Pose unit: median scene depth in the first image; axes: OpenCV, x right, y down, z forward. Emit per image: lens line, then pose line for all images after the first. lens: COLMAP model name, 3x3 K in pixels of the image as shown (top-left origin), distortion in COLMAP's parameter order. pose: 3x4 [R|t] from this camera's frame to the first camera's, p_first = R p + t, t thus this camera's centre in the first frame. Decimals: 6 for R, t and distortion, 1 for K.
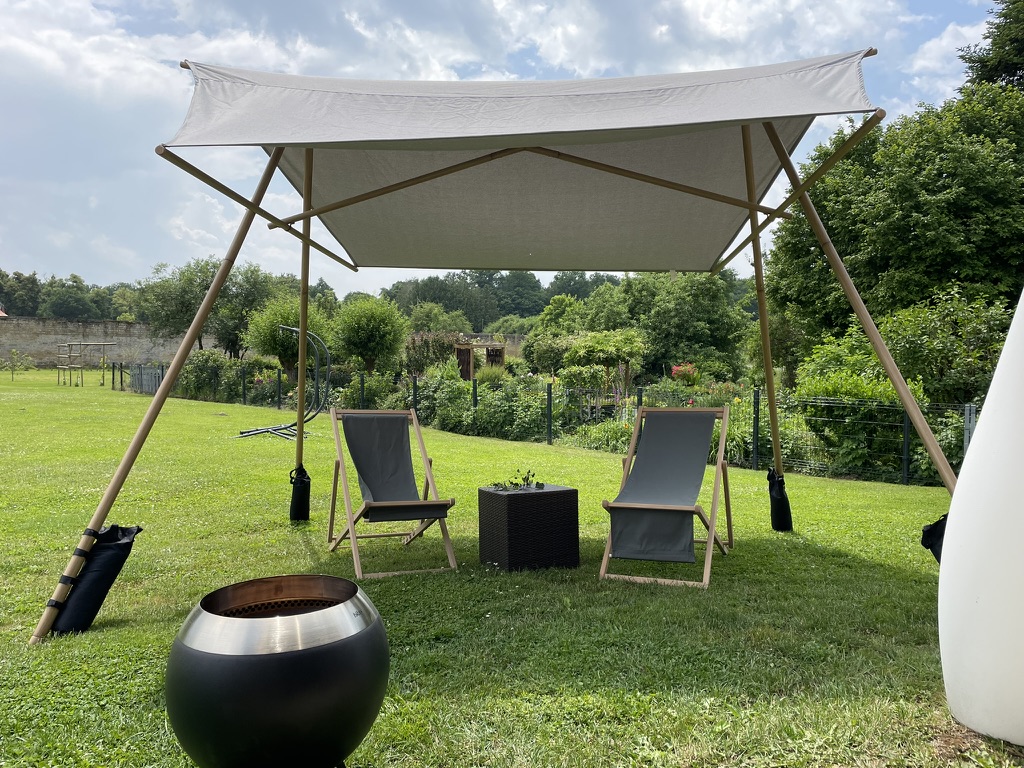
lens RADIAL K [[784.3, 0, 521.6], [0, 784.3, 360.1], [0, 0, 1]] dist [0.042193, -0.029929]
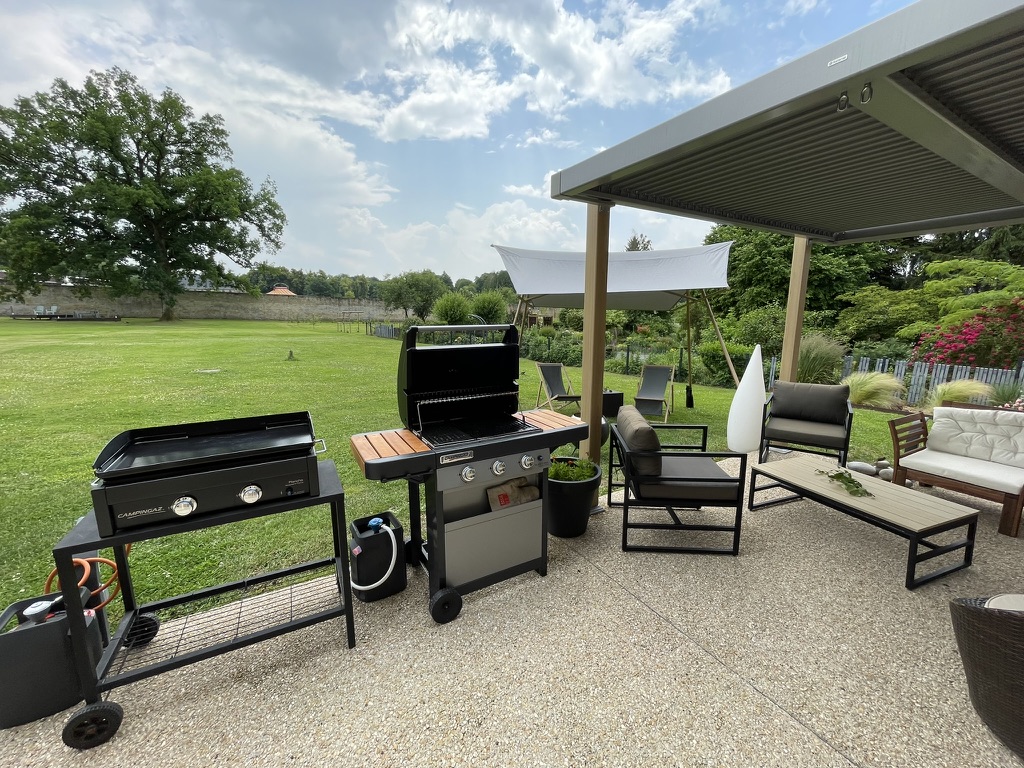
lens RADIAL K [[412.3, 0, 510.0], [0, 412.3, 383.4], [0, 0, 1]] dist [-0.002947, -0.000917]
pose [[0.995391, 0.021624, -0.093431, -0.056895], [-0.006252, 0.986807, 0.161783, -0.033746], [0.095697, -0.160453, 0.982393, -0.161744]]
